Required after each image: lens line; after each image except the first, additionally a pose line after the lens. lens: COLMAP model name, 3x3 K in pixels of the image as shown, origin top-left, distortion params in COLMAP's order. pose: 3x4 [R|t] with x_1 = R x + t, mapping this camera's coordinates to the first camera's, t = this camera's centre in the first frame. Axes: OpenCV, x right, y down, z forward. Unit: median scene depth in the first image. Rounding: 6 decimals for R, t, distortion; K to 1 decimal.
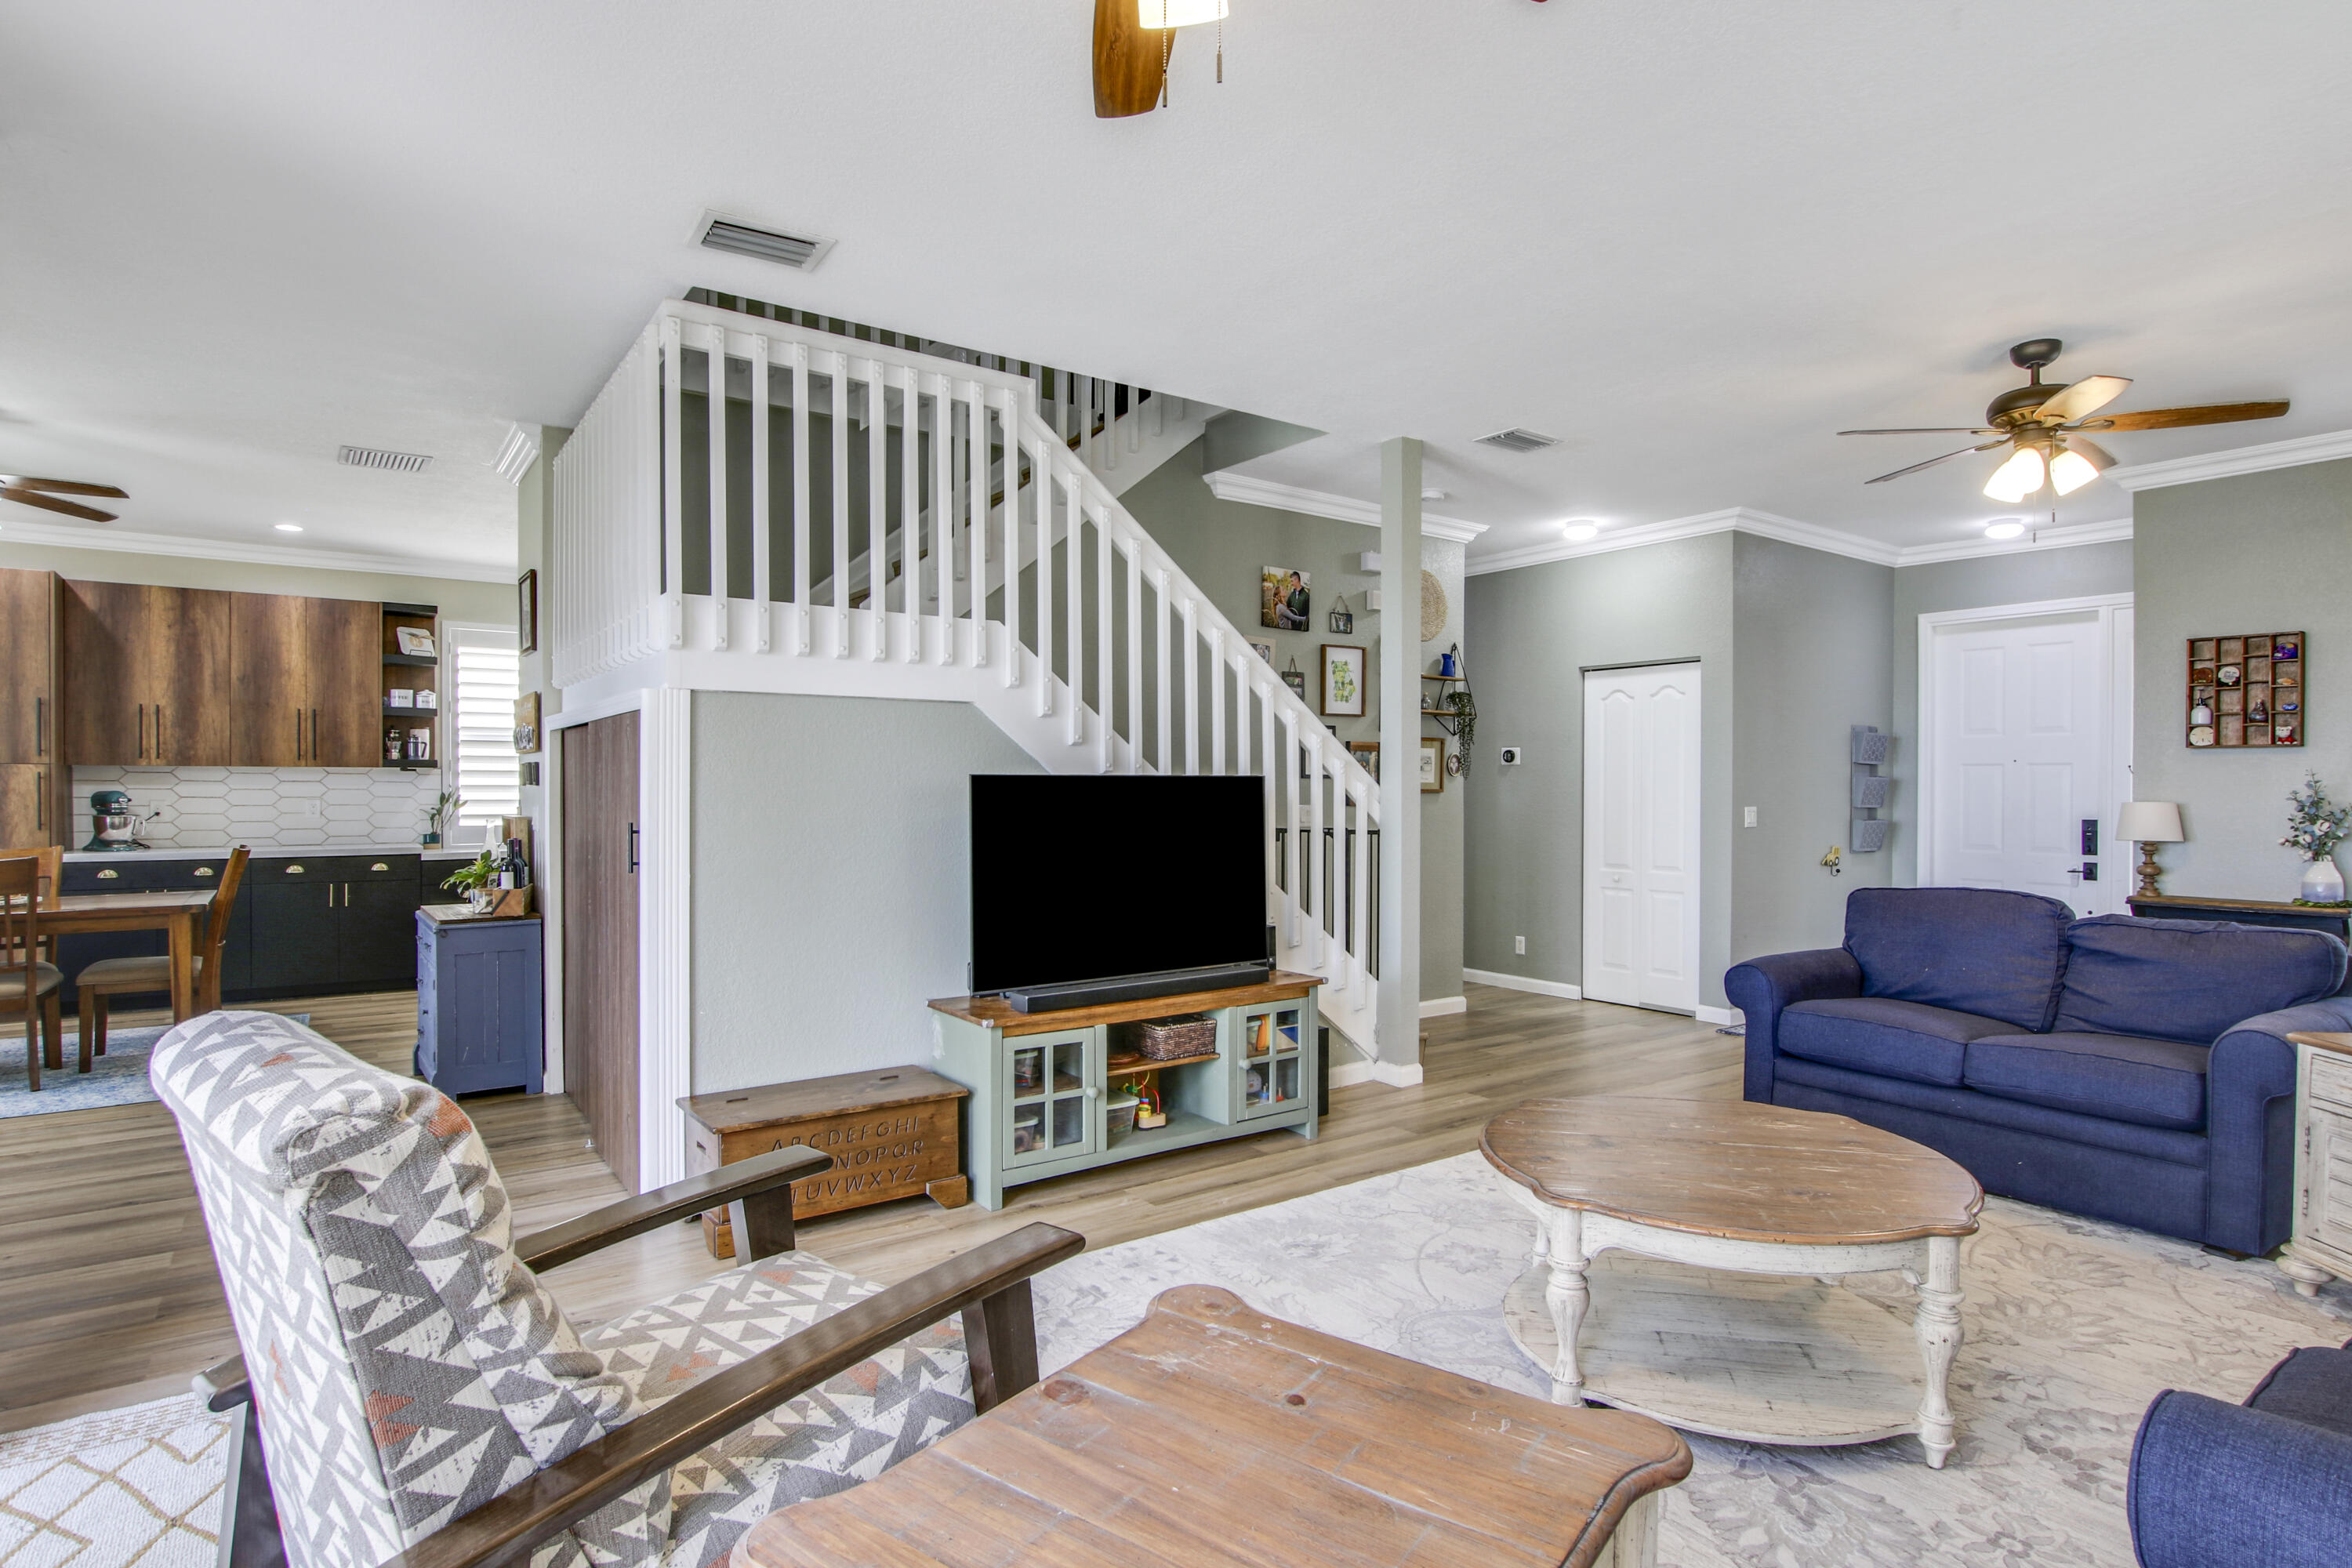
lens RADIAL K [[1214.4, 0, 1191.9], [0, 1214.4, 792.8], [0, 0, 1]] dist [-0.017740, 0.002213]
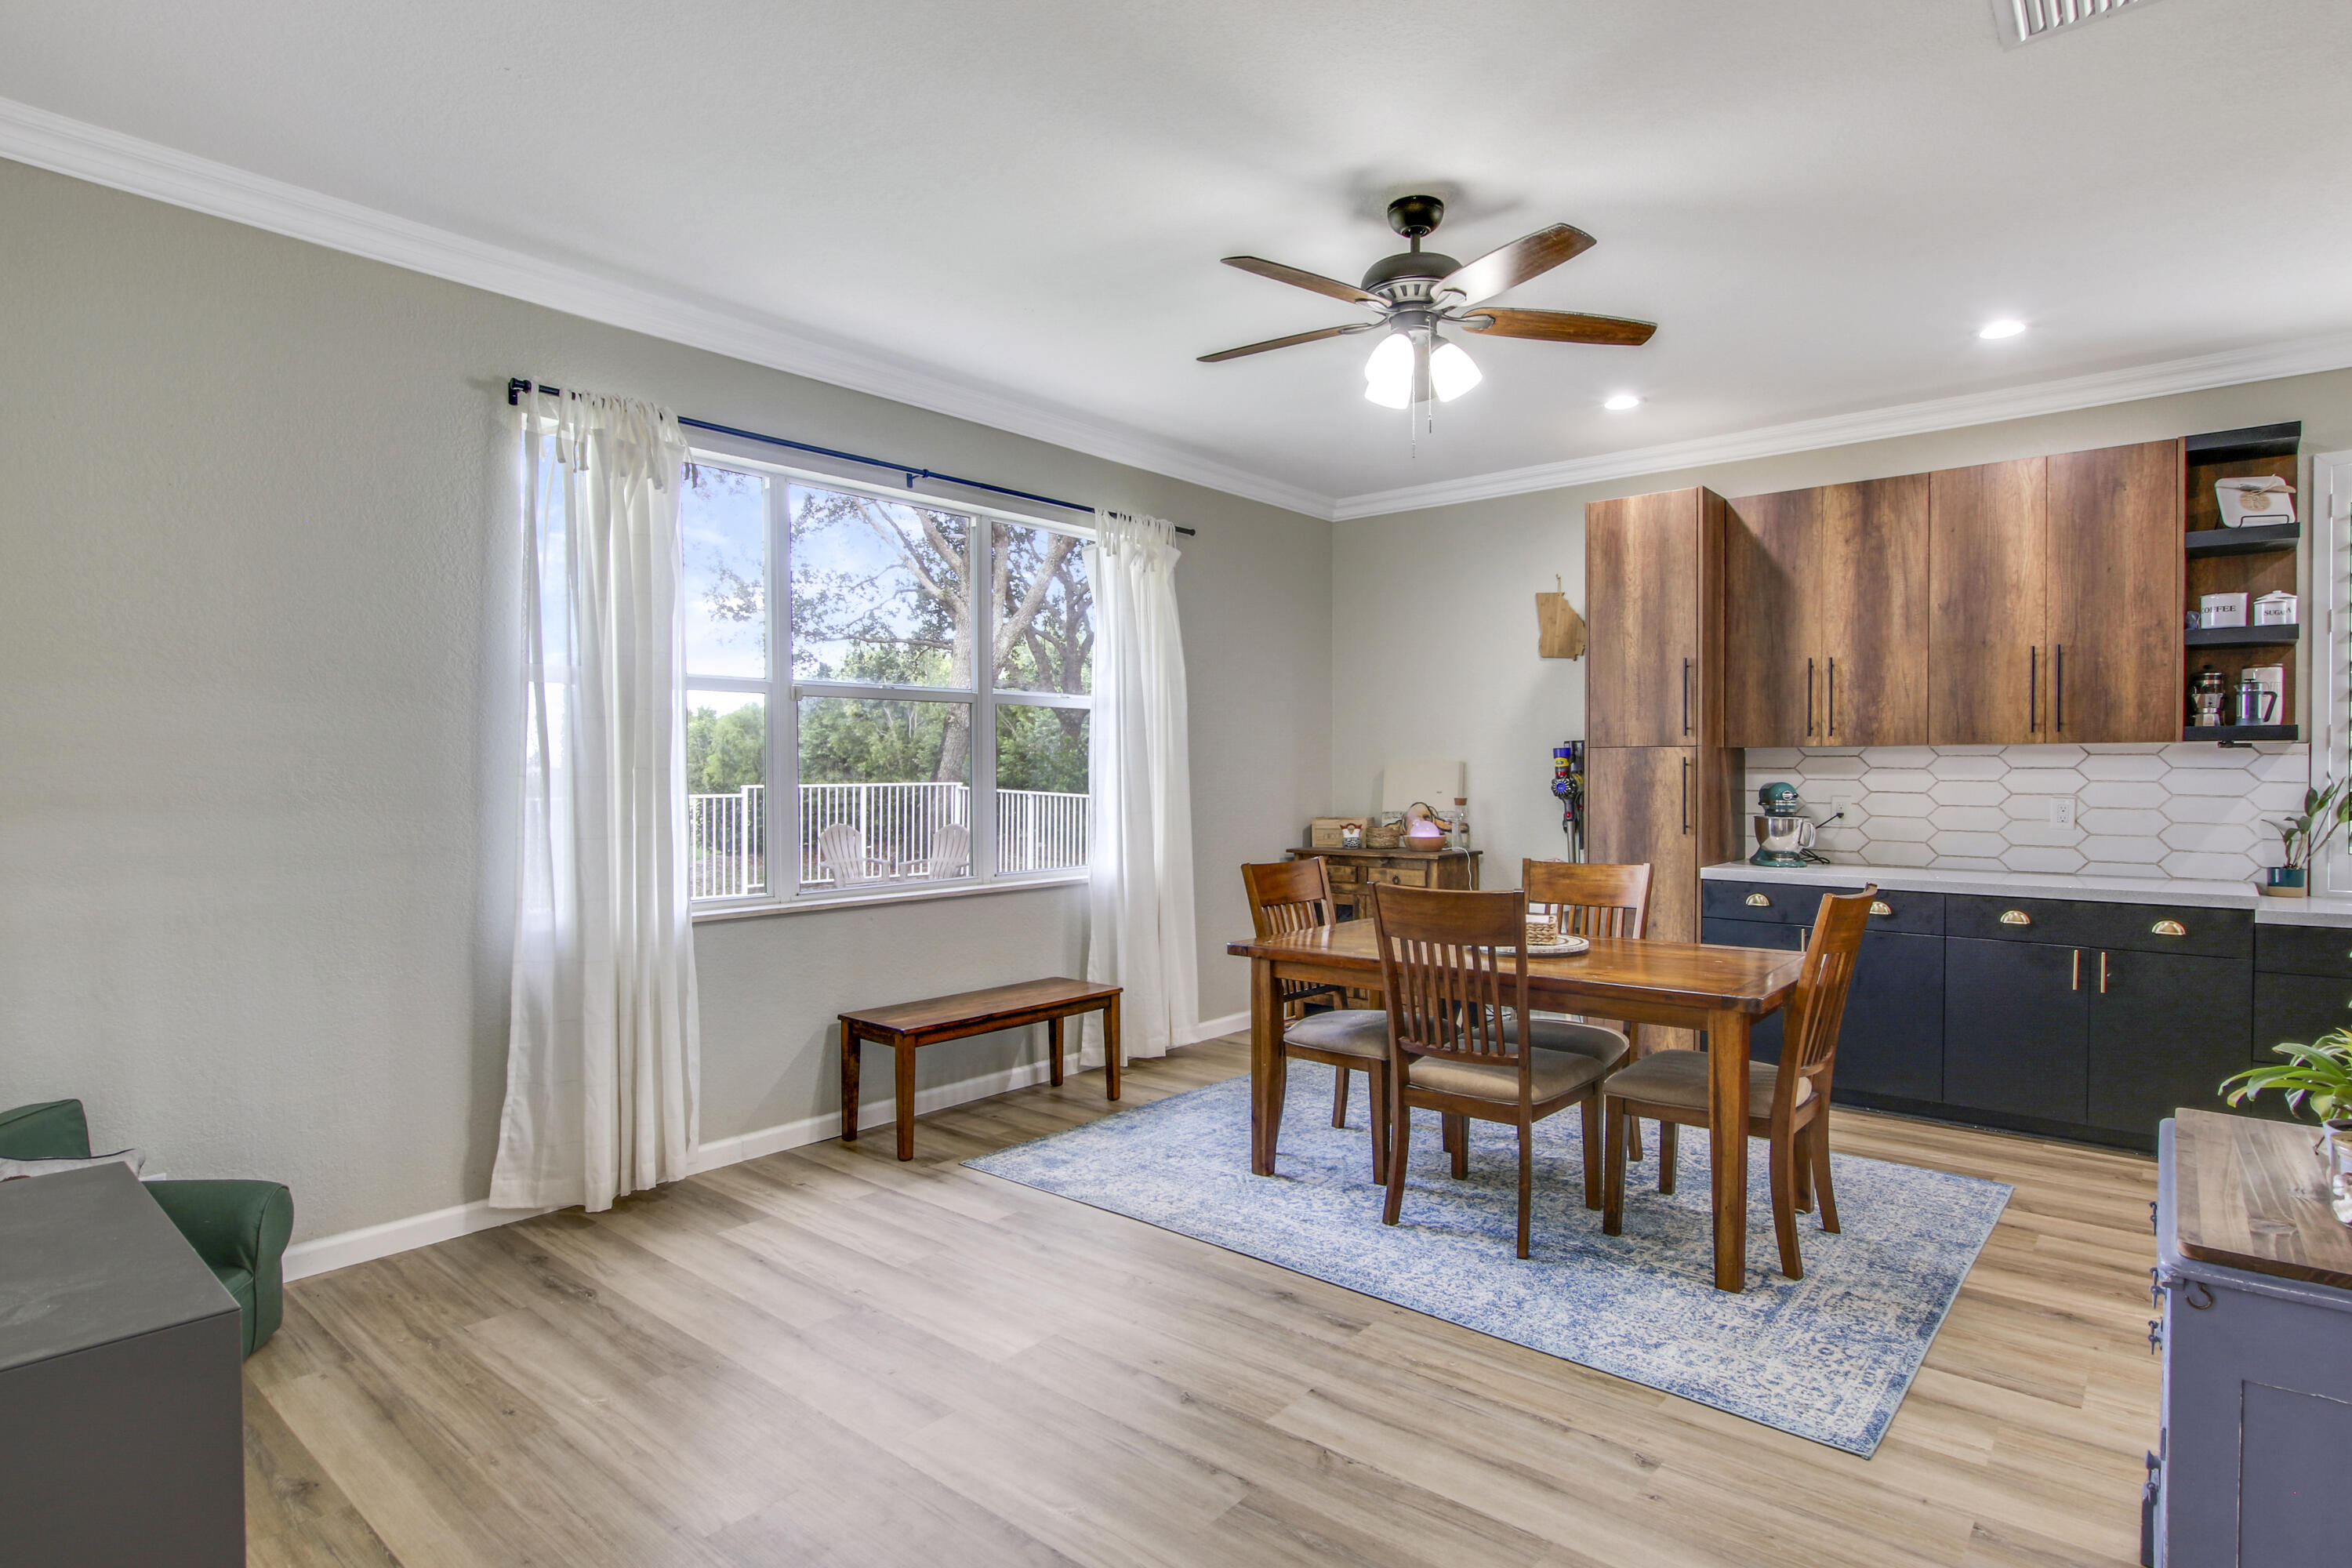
lens RADIAL K [[1214.4, 0, 1191.9], [0, 1214.4, 792.8], [0, 0, 1]] dist [-0.017740, 0.002213]
pose [[0.237702, 0.015291, -0.971218, -0.254828], [-0.004560, 0.999883, 0.014626, -0.003993], [0.971327, 0.000952, 0.237744, 0.443400]]
